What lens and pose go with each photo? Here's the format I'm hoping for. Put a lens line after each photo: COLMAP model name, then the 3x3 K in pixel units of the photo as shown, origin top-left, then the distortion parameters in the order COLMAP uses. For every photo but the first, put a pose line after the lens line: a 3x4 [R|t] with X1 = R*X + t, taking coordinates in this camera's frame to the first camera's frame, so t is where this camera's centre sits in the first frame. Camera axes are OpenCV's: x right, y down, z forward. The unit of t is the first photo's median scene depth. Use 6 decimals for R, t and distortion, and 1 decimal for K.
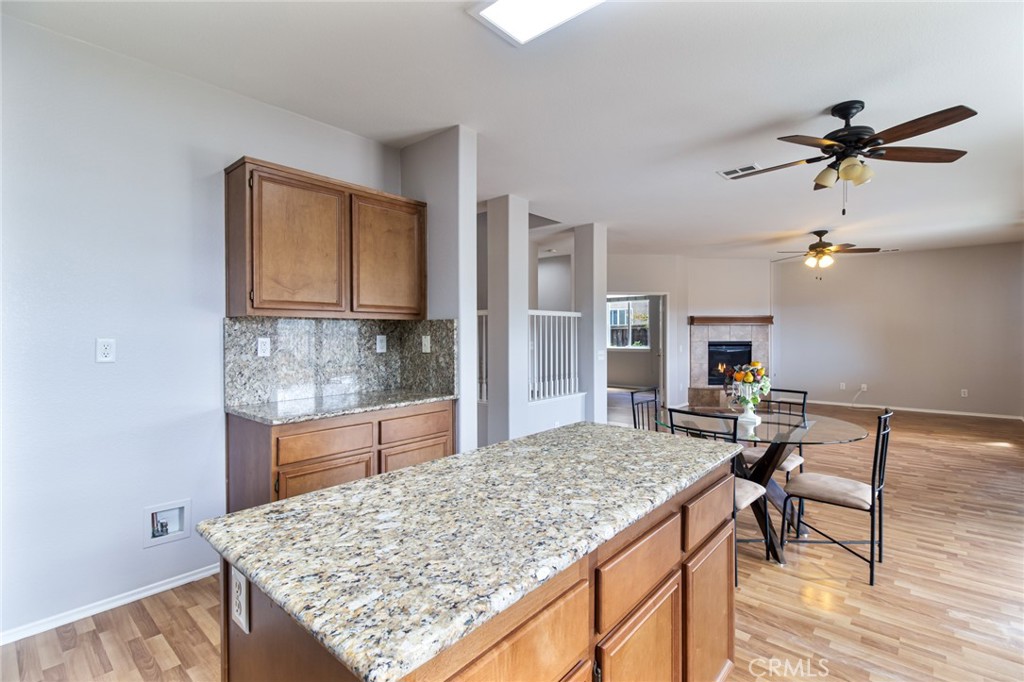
lens RADIAL K [[470.3, 0, 520.4], [0, 470.3, 331.8], [0, 0, 1]] dist [0.018911, -0.011469]
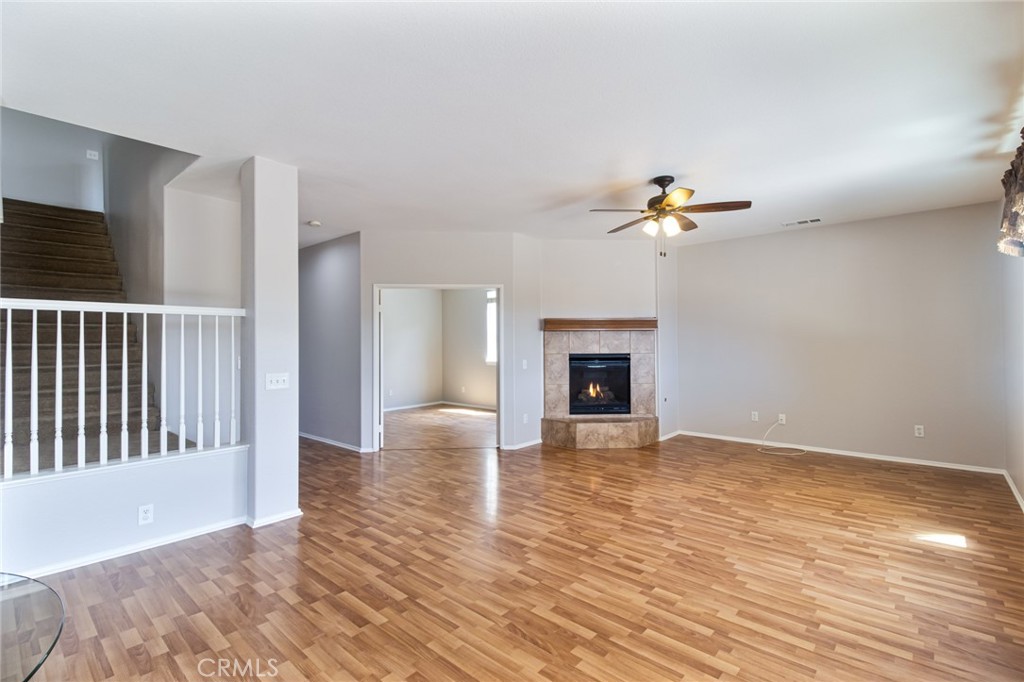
lens RADIAL K [[470.3, 0, 512.3], [0, 470.3, 344.5], [0, 0, 1]] dist [0.018911, -0.011469]
pose [[0.999697, -0.000995, -0.024597, 2.057375], [0.001179, 0.999971, 0.007471, 0.000013], [0.024589, -0.007498, 0.999670, 1.723526]]
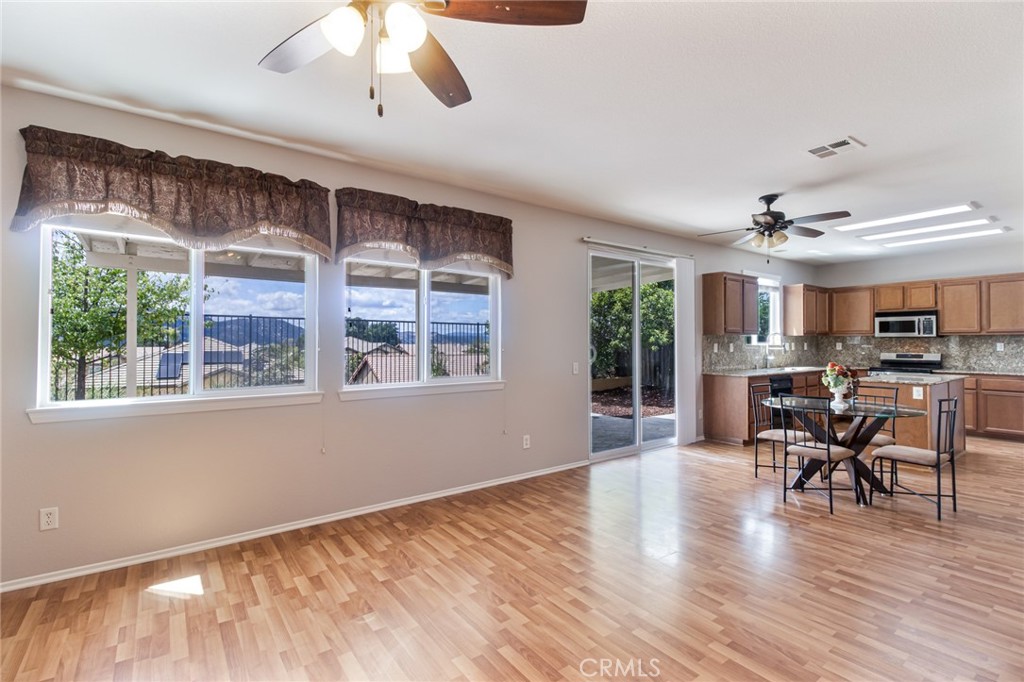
lens RADIAL K [[470.3, 0, 514.4], [0, 470.3, 338.1], [0, 0, 1]] dist [0.018911, -0.011469]
pose [[-0.973711, 0.006513, 0.227693, 2.376620], [0.003806, 0.999917, -0.012325, 0.010176], [-0.227755, -0.011134, -0.973655, 5.575406]]
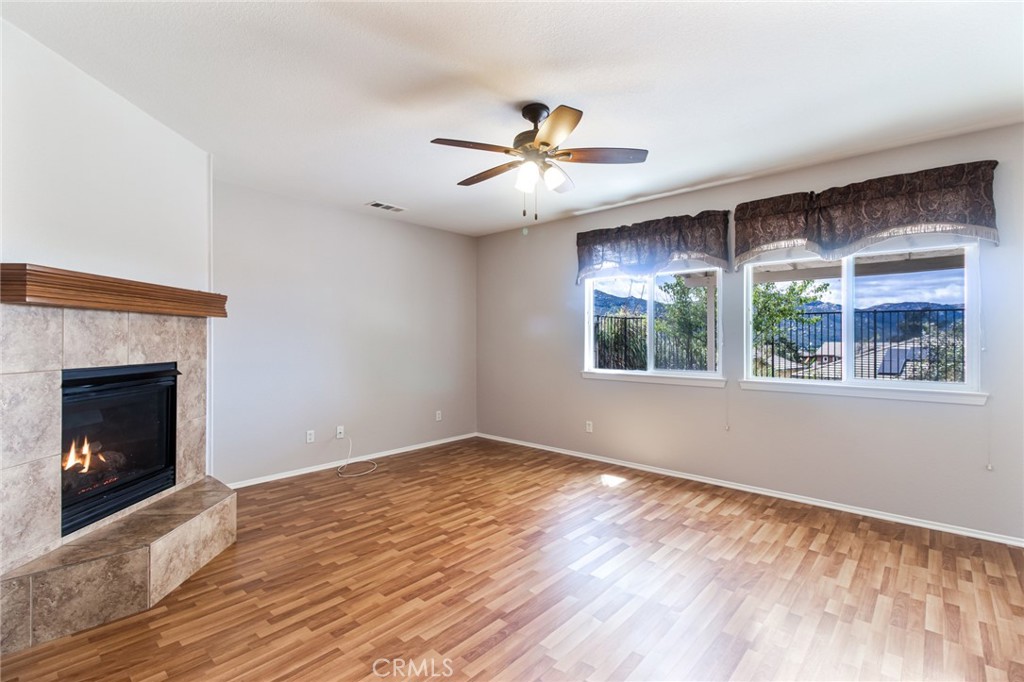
lens RADIAL K [[470.3, 0, 517.4], [0, 470.3, 340.1], [0, 0, 1]] dist [0.018911, -0.011469]
pose [[0.024091, -0.000066, 0.999710, 0.873977], [-0.003195, 0.999995, 0.000143, 0.013739], [-0.999705, -0.003198, 0.024090, 4.634283]]
